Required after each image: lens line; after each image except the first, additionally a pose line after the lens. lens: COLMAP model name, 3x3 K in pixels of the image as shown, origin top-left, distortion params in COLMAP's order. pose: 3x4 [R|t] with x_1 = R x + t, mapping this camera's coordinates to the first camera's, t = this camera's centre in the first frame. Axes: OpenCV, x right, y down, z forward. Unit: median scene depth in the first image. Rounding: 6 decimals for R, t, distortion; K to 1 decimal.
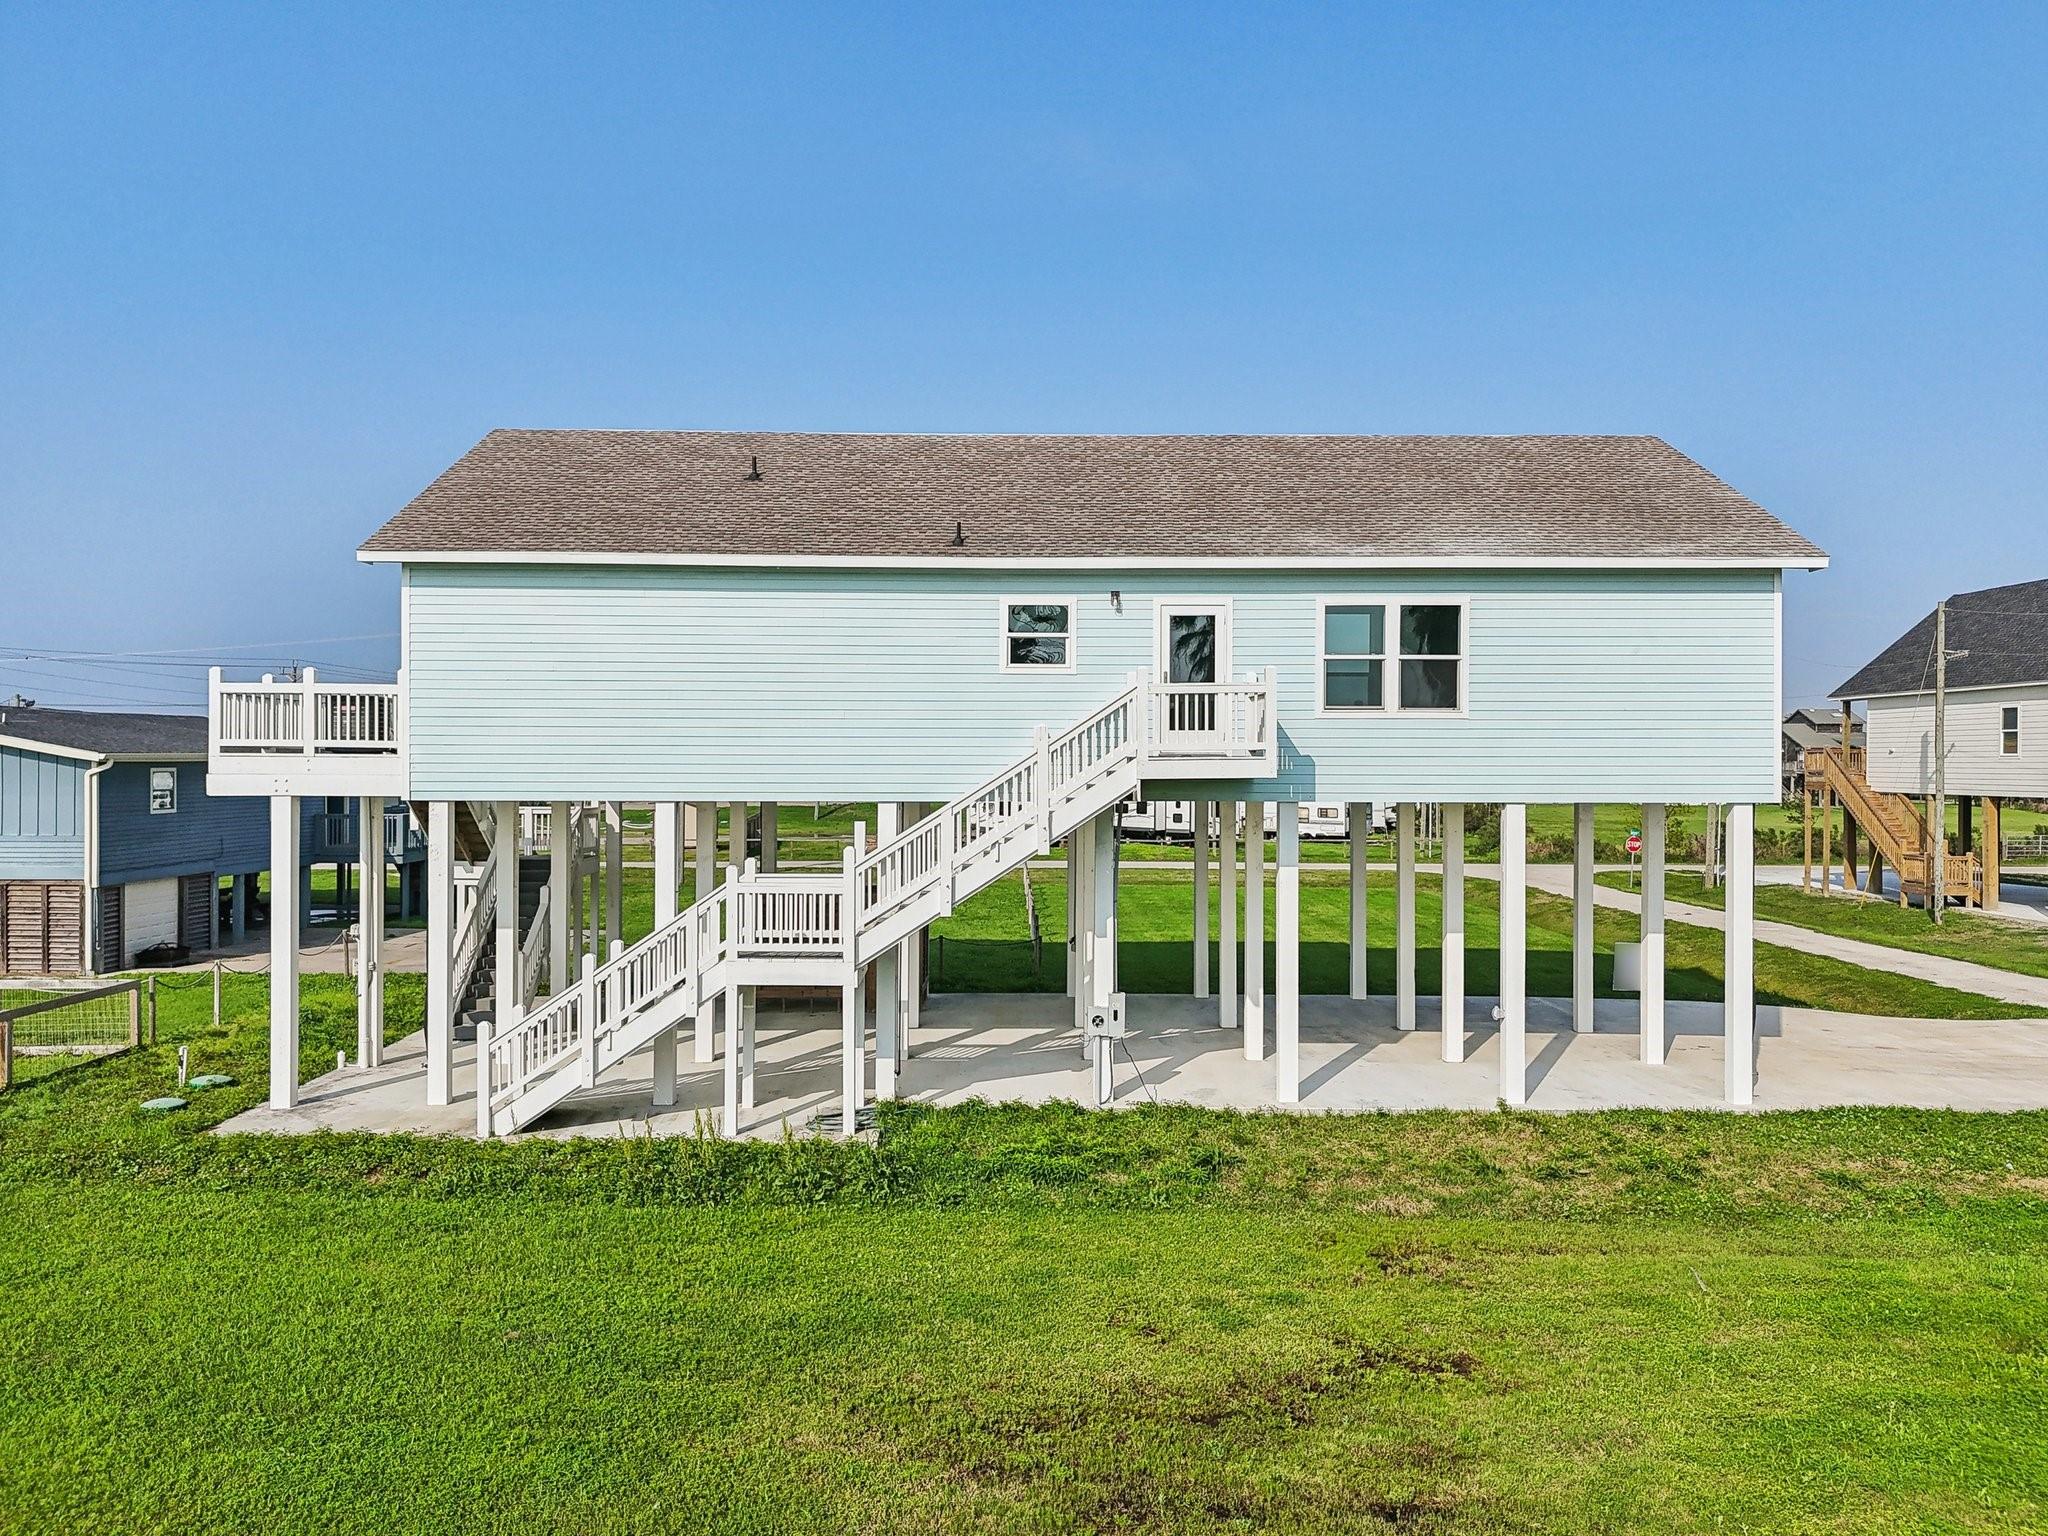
lens RADIAL K [[1448.2, 0, 1024.0], [0, 1448.2, 768.0], [0, 0, 1]] dist [0.001128, 0.000659]
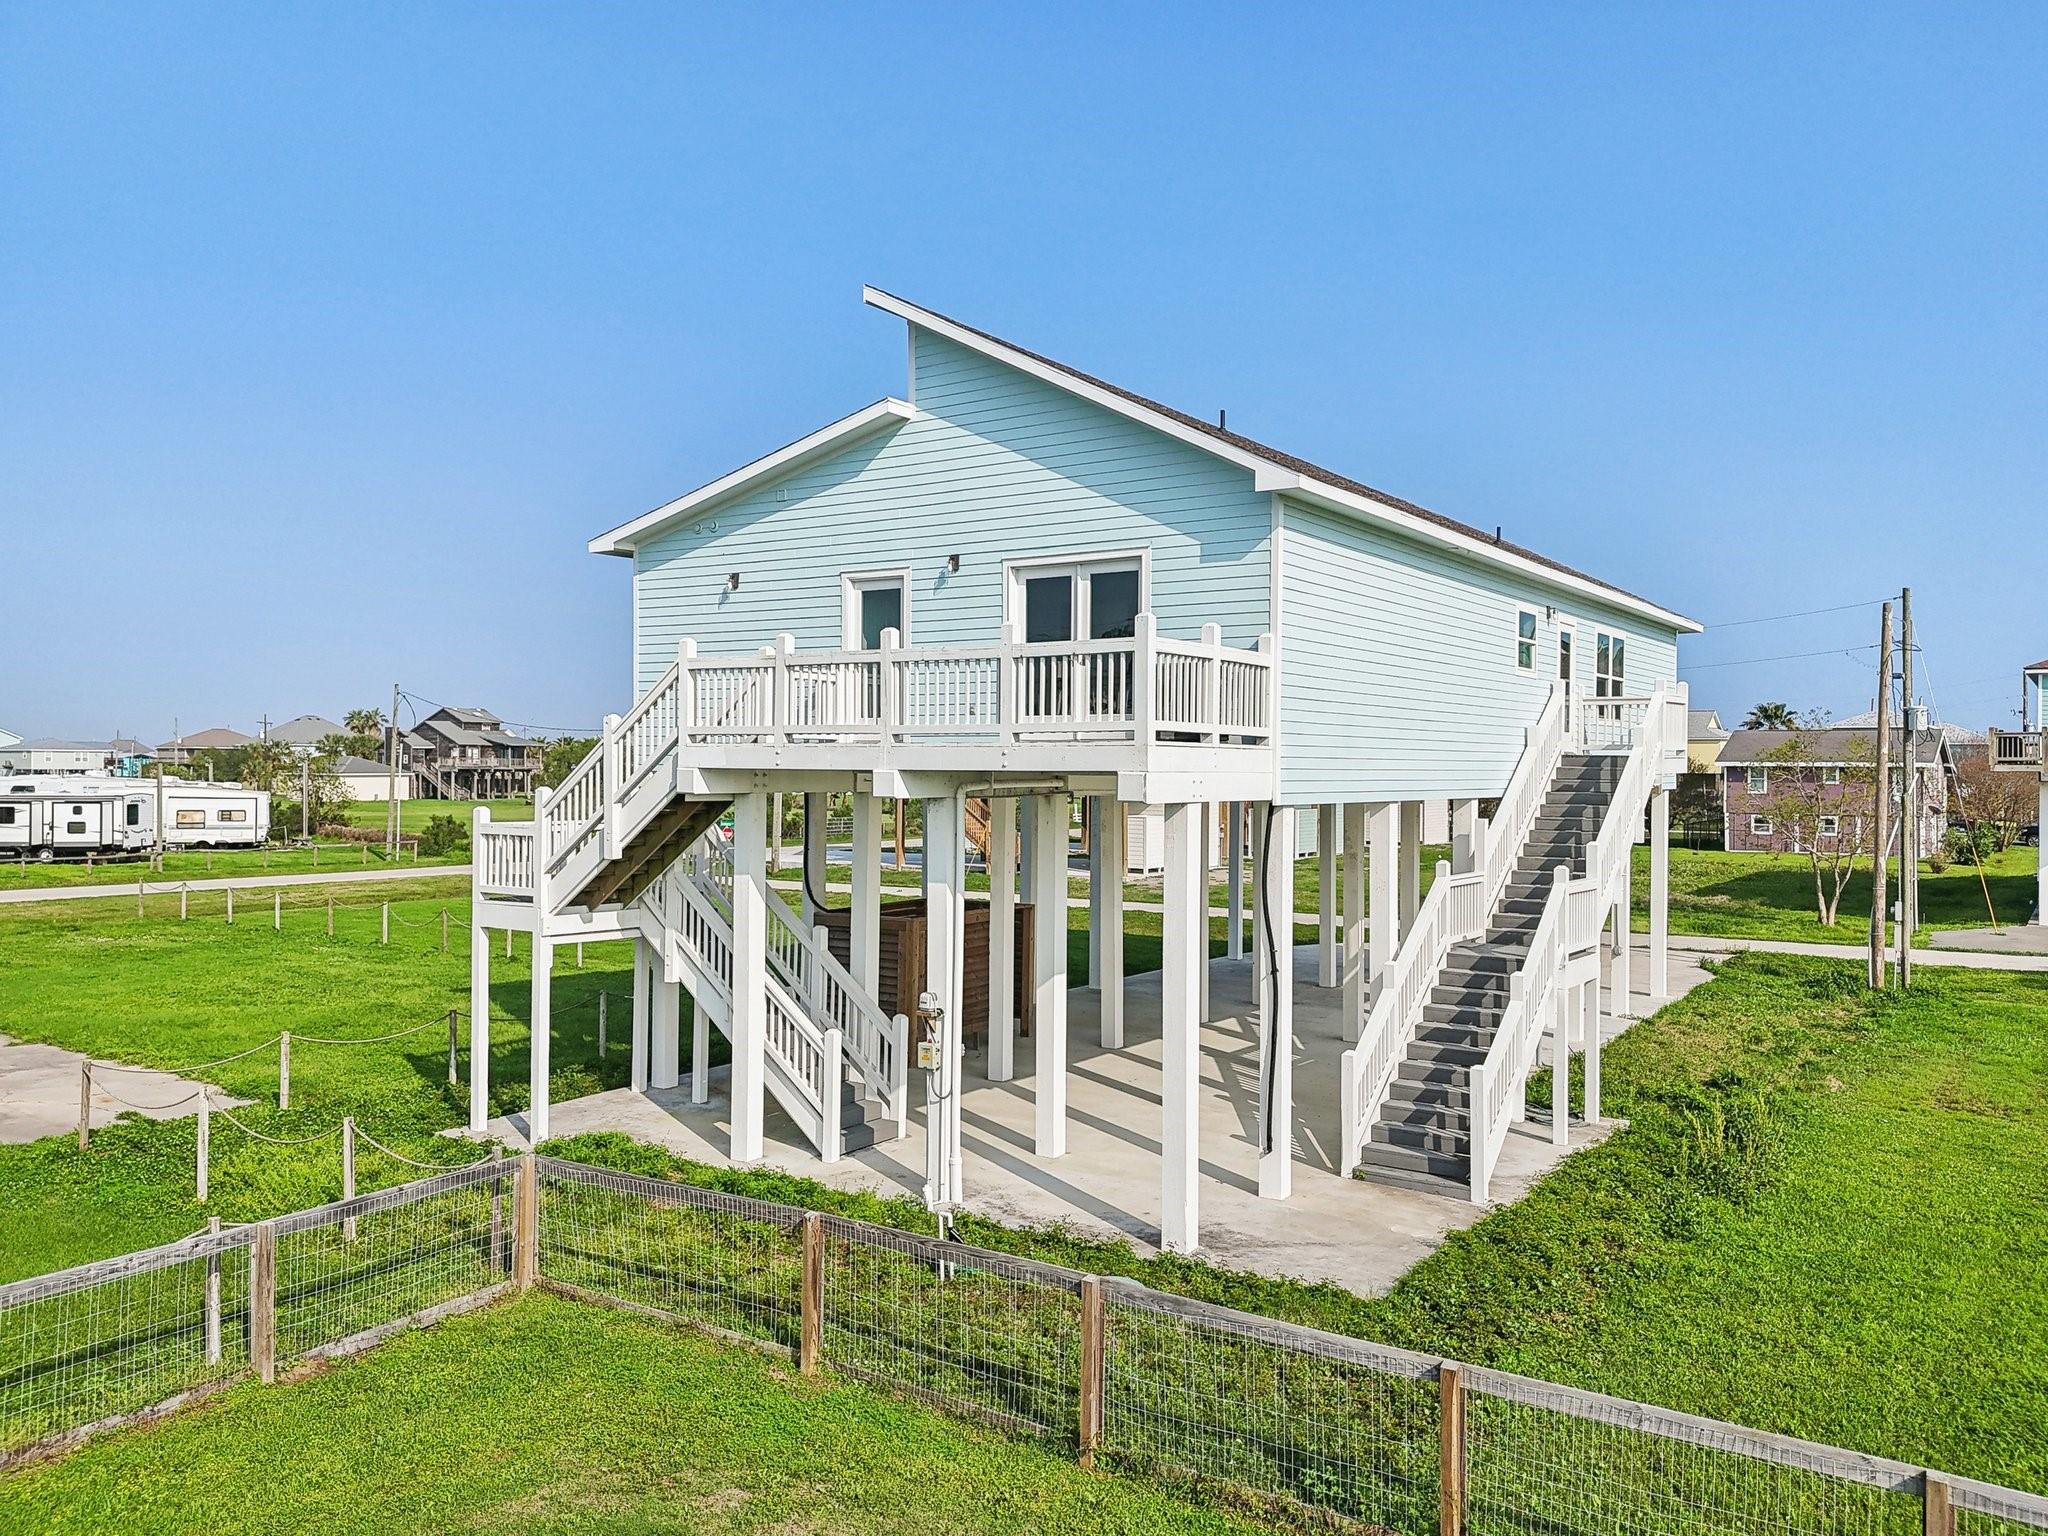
lens RADIAL K [[1448.2, 0, 1024.0], [0, 1448.2, 768.0], [0, 0, 1]] dist [0.001128, 0.000659]
pose [[0.592342, 0.001446, 0.805685, -0.212608], [-0.004465, 0.999989, 0.001489, -0.000142], [-0.805674, -0.004479, 0.592342, 0.143502]]
